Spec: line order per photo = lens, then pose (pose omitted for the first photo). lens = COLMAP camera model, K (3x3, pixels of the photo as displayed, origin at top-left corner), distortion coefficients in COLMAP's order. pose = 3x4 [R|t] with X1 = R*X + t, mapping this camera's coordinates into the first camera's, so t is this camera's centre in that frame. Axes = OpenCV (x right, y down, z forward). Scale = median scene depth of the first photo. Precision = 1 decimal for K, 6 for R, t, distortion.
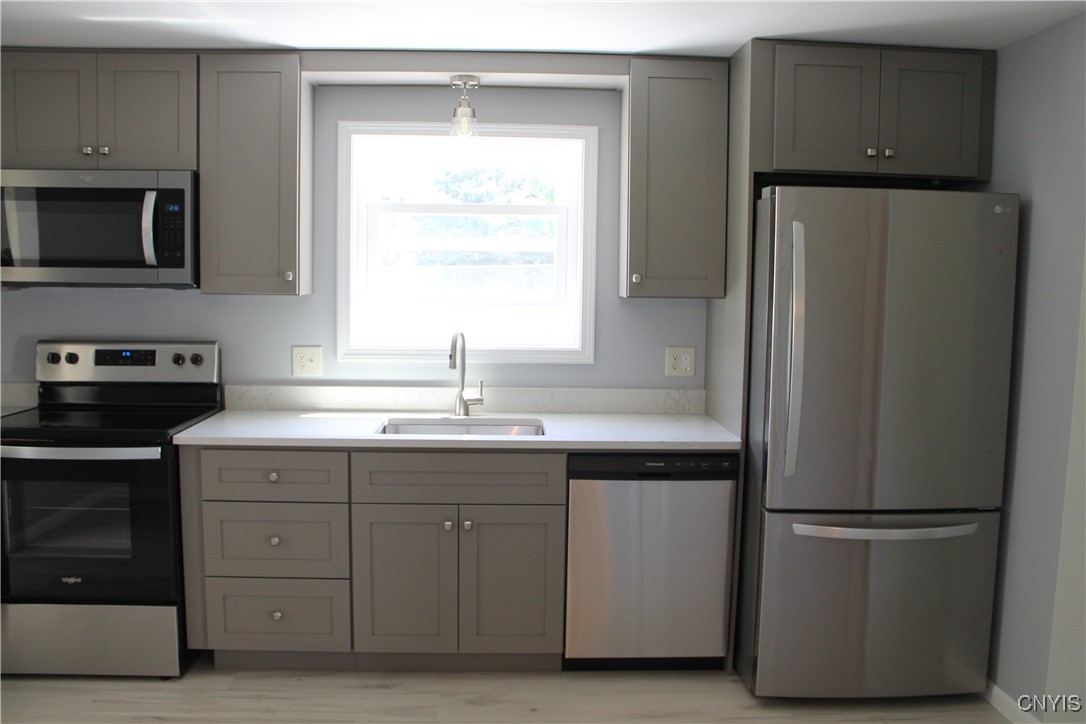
lens RADIAL K [[922.0, 0, 542.6], [0, 922.0, 366.9], [0, 0, 1]] dist [-0.152626, 0.133874]
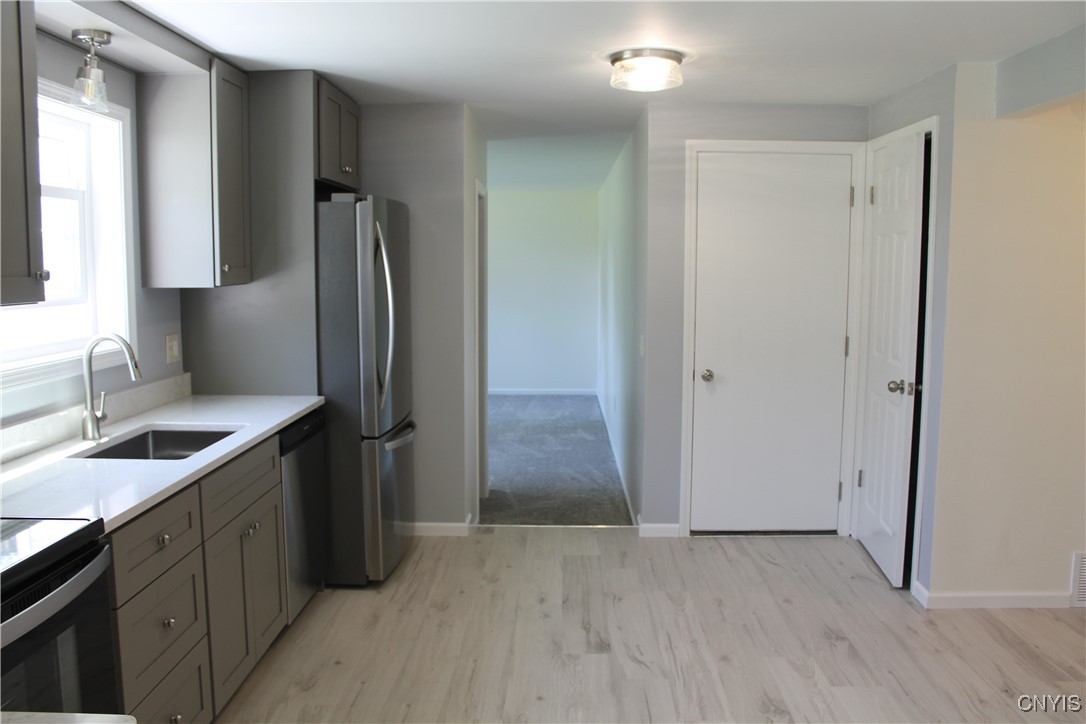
lens RADIAL K [[922.0, 0, 545.3], [0, 922.0, 359.7], [0, 0, 1]] dist [-0.152626, 0.133874]
pose [[0.054663, -0.120901, 0.991158, -0.873778], [0.107891, 0.987546, 0.114510, -0.067826], [-0.992659, 0.100677, 0.067026, 0.542837]]
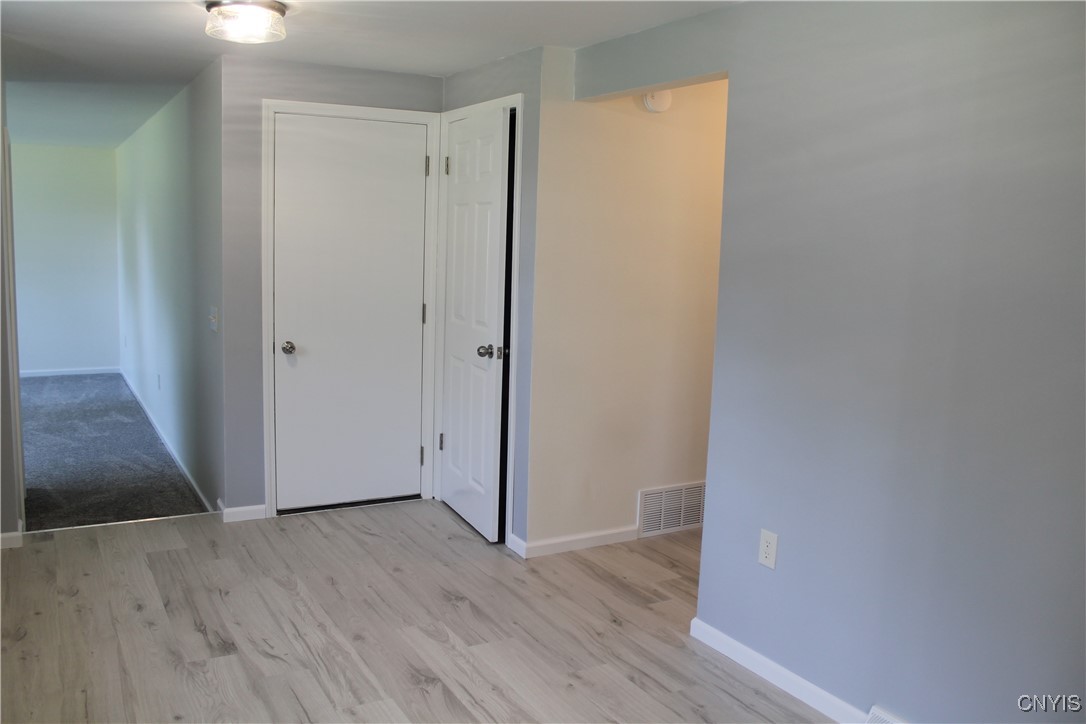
lens RADIAL K [[922.0, 0, 535.5], [0, 922.0, 360.8], [0, 0, 1]] dist [-0.152626, 0.133874]
pose [[-0.458216, -0.148086, 0.876418, -0.817800], [0.063461, 0.978057, 0.198439, -0.079648], [-0.886573, 0.146546, -0.438763, 0.655522]]
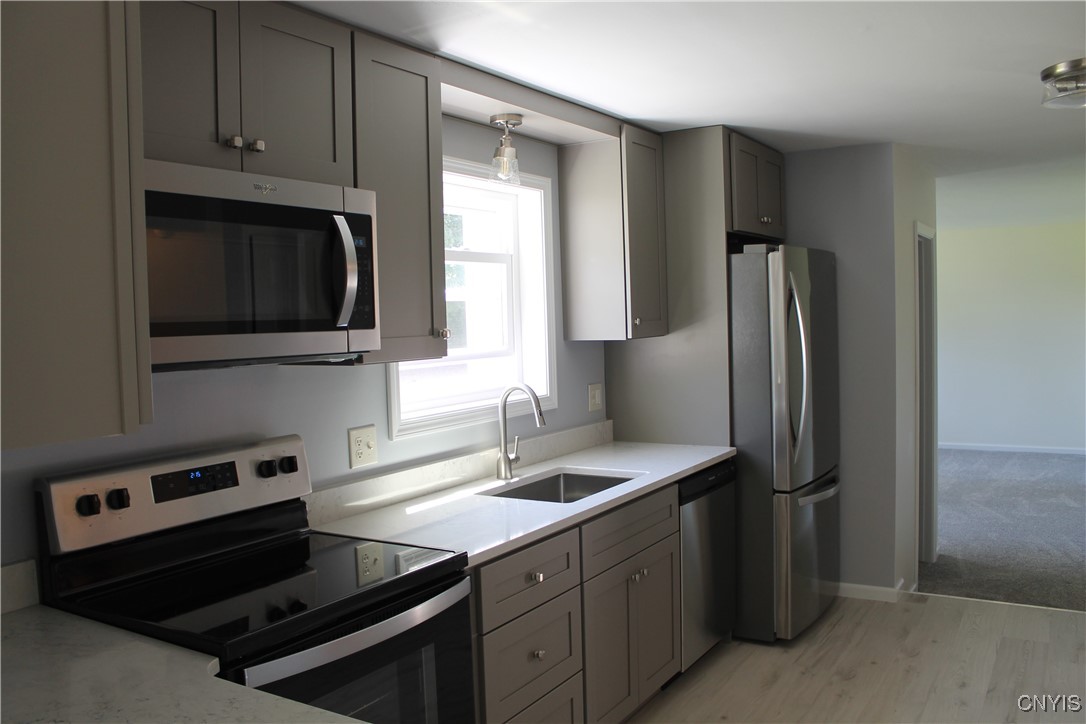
lens RADIAL K [[922.0, 0, 537.5], [0, 922.0, 368.6], [0, 0, 1]] dist [-0.152626, 0.133874]
pose [[0.556224, -0.080219, 0.827152, -0.838632], [0.127925, 0.991732, 0.010155, -0.063053], [-0.821127, 0.100165, 0.561887, 0.453819]]
